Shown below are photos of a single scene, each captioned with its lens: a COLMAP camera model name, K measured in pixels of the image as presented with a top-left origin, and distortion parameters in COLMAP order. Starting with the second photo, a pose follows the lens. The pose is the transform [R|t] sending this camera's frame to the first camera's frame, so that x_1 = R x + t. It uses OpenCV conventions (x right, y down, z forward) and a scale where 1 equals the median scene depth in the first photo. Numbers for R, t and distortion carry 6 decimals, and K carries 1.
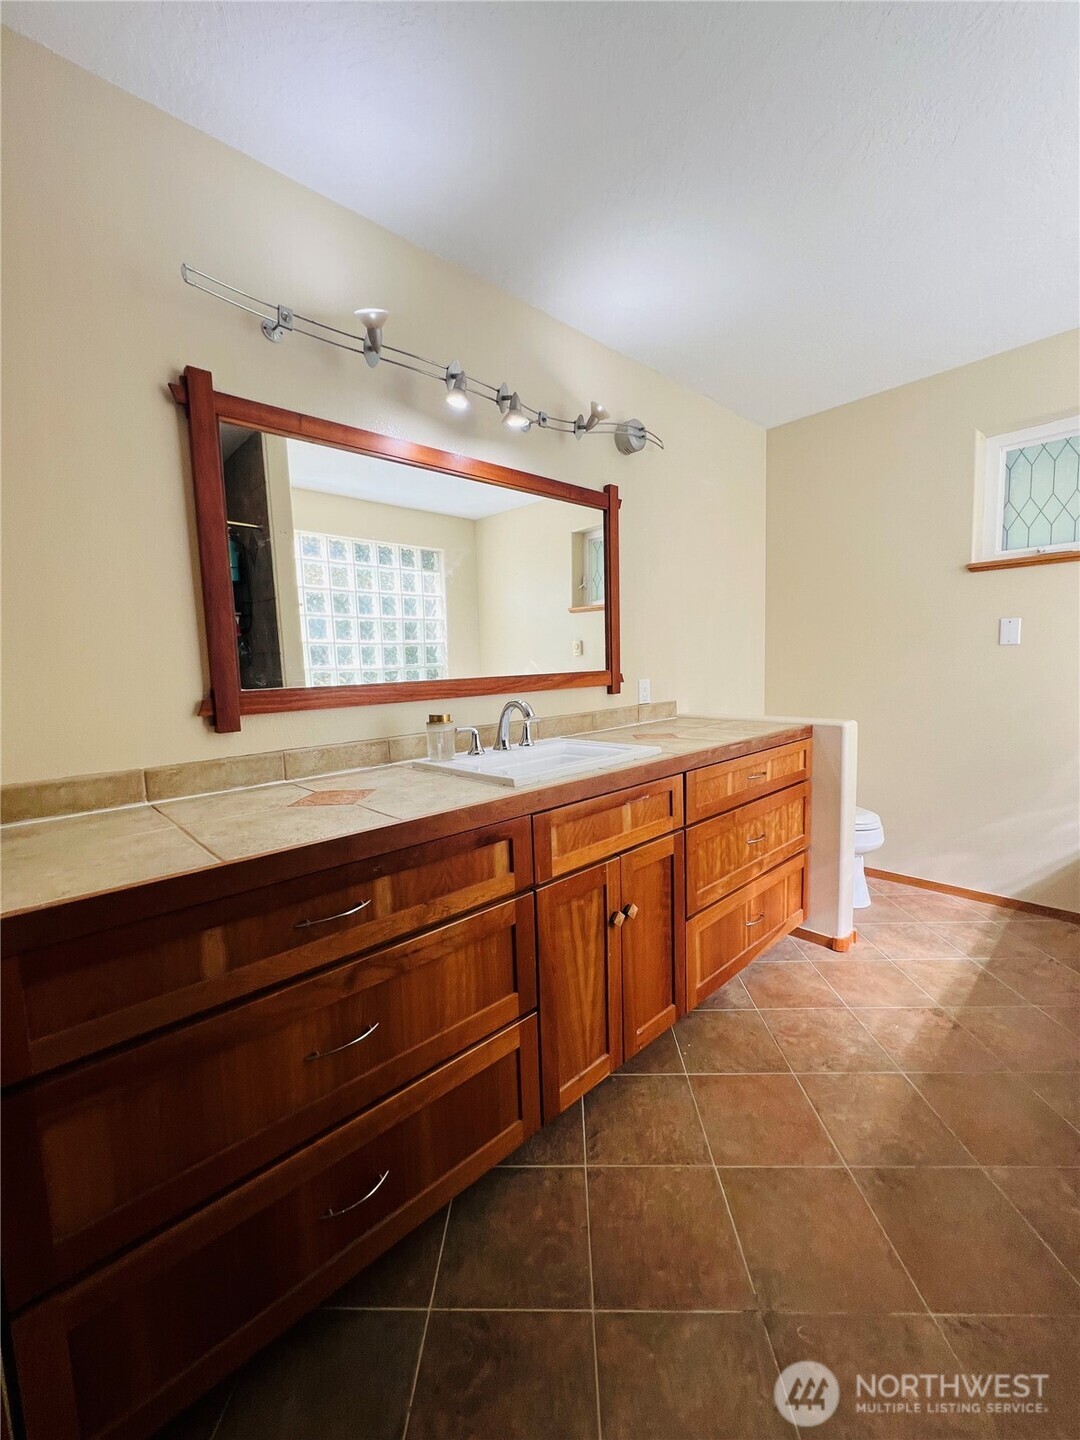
lens RADIAL K [[573.9, 0, 539.3], [0, 573.9, 718.6], [0, 0, 1]] dist [-0.000674, 0.000266]
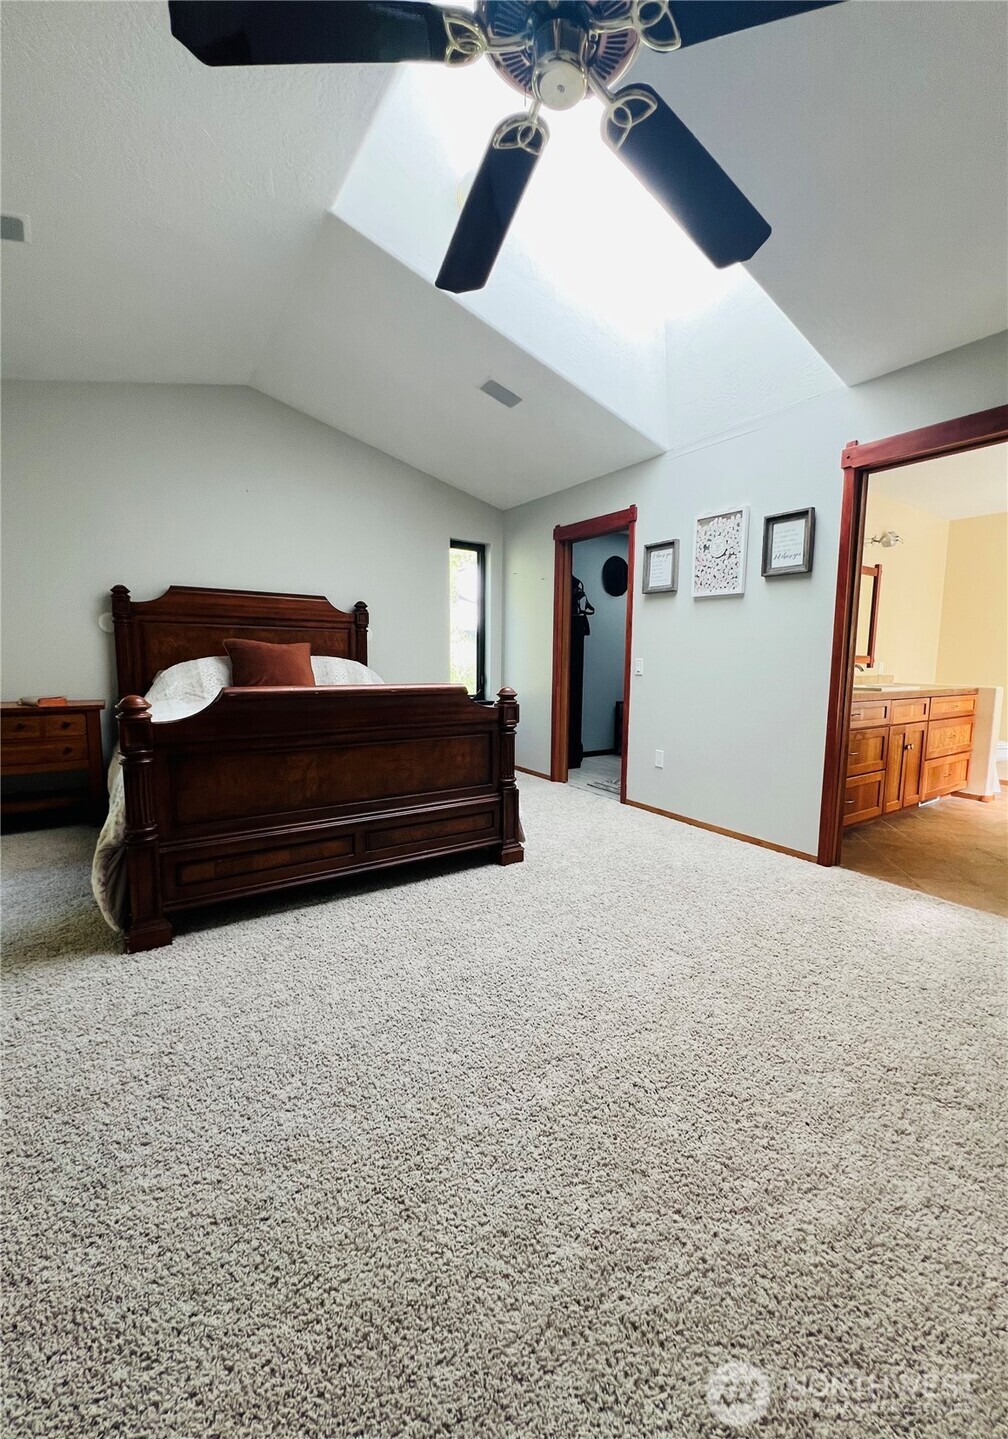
lens RADIAL K [[570.2, 0, 540.1], [0, 570.2, 721.2], [0, 0, 1]] dist [-0.000656, 0.000215]
pose [[0.990474, 0.060335, -0.123781, -0.892373], [-0.058492, 0.998117, 0.018476, 0.205161], [0.124663, -0.011060, 0.992138, -1.321458]]
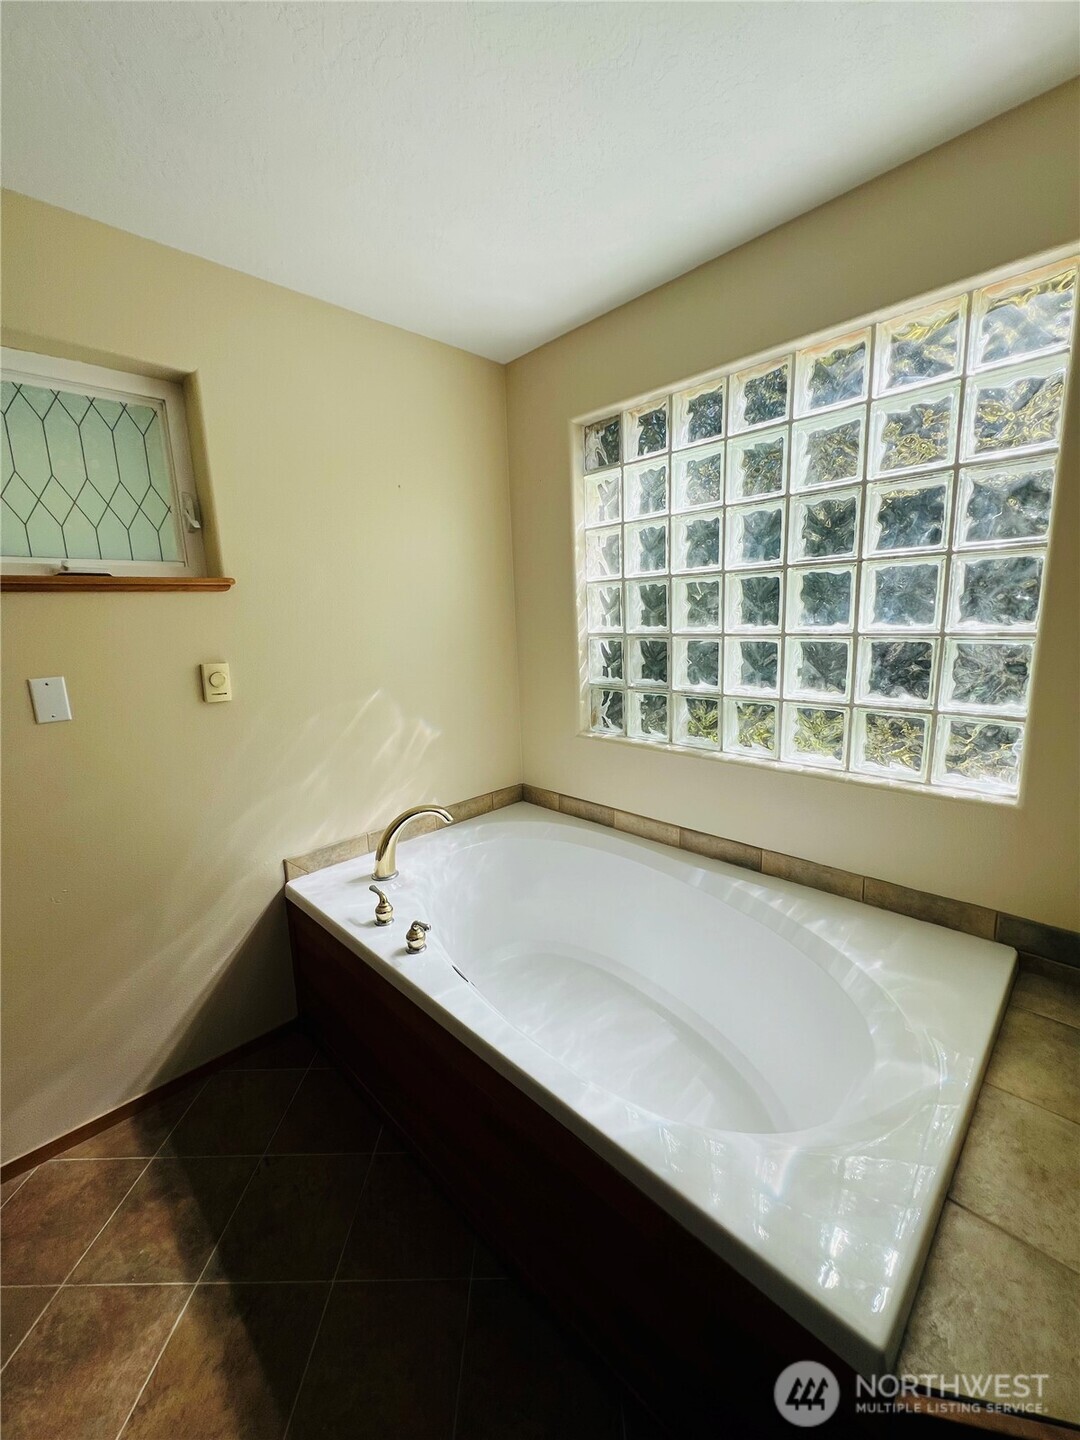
lens RADIAL K [[578.0, 0, 541.7], [0, 578.0, 717.7], [0, 0, 1]] dist [-0.000886, -0.000244]
pose [[-0.021986, -0.147988, 0.988745, 0.281170], [0.135447, 0.979425, 0.149605, -0.196490], [-0.990541, 0.137212, -0.001489, 0.640640]]
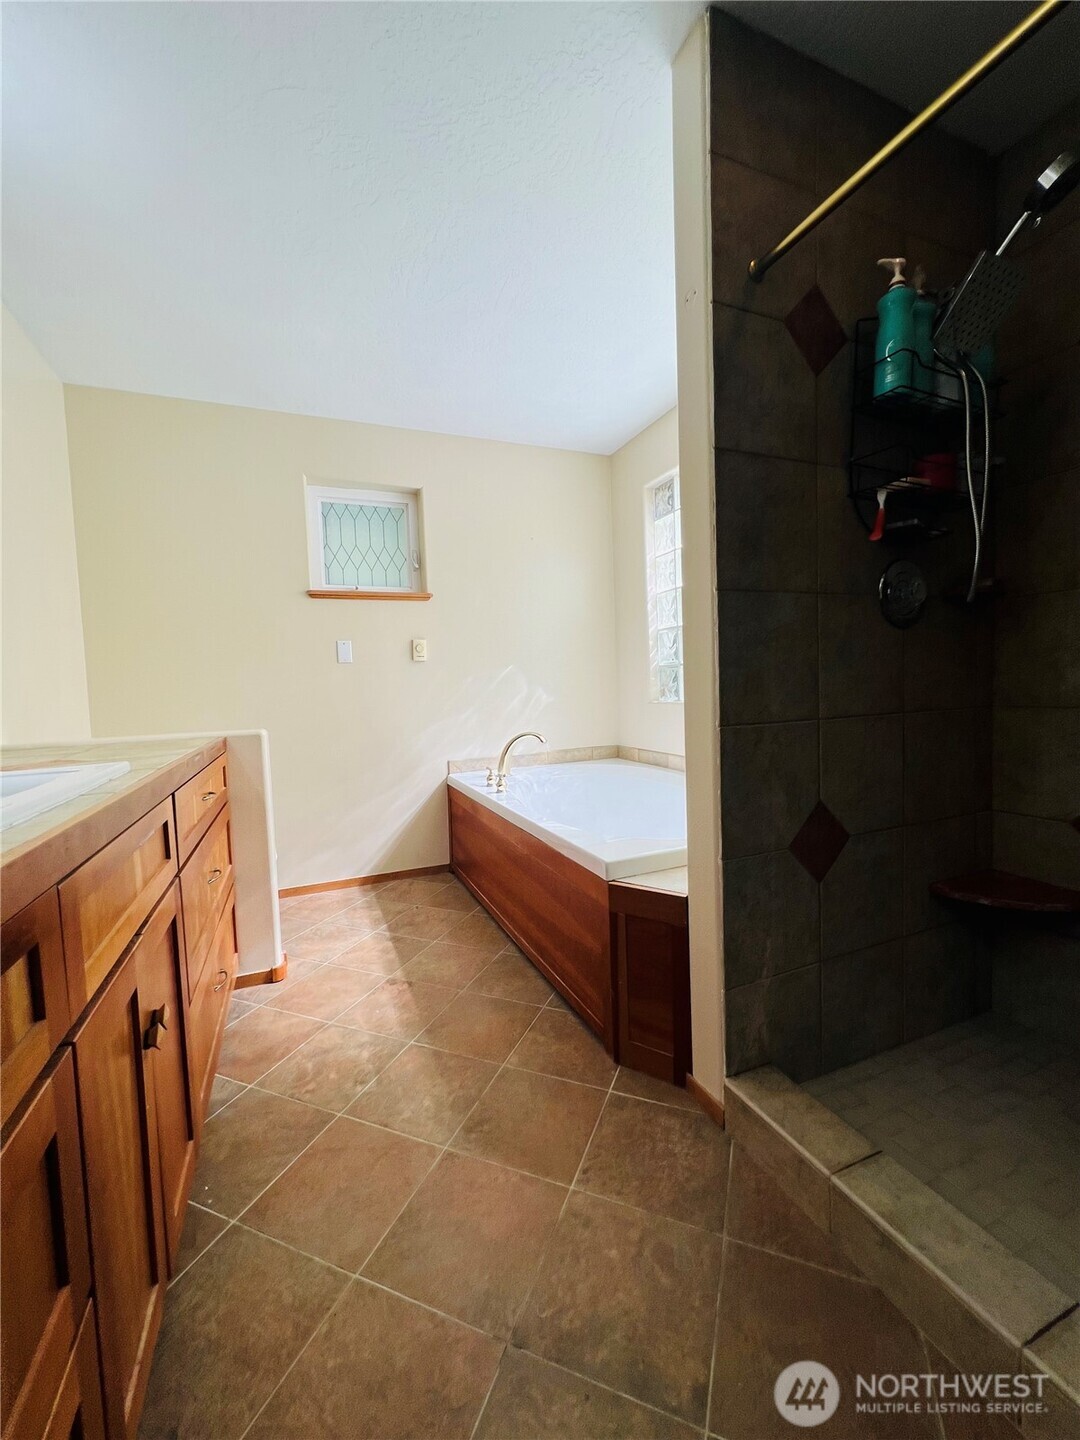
lens RADIAL K [[573.9, 0, 539.3], [0, 573.9, 718.6], [0, 0, 1]] dist [-0.000674, 0.000266]
pose [[0.350487, -0.036336, 0.935862, -0.199034], [0.117889, 0.993011, -0.005596, 0.050545], [-0.929118, 0.112289, 0.352321, 0.280773]]
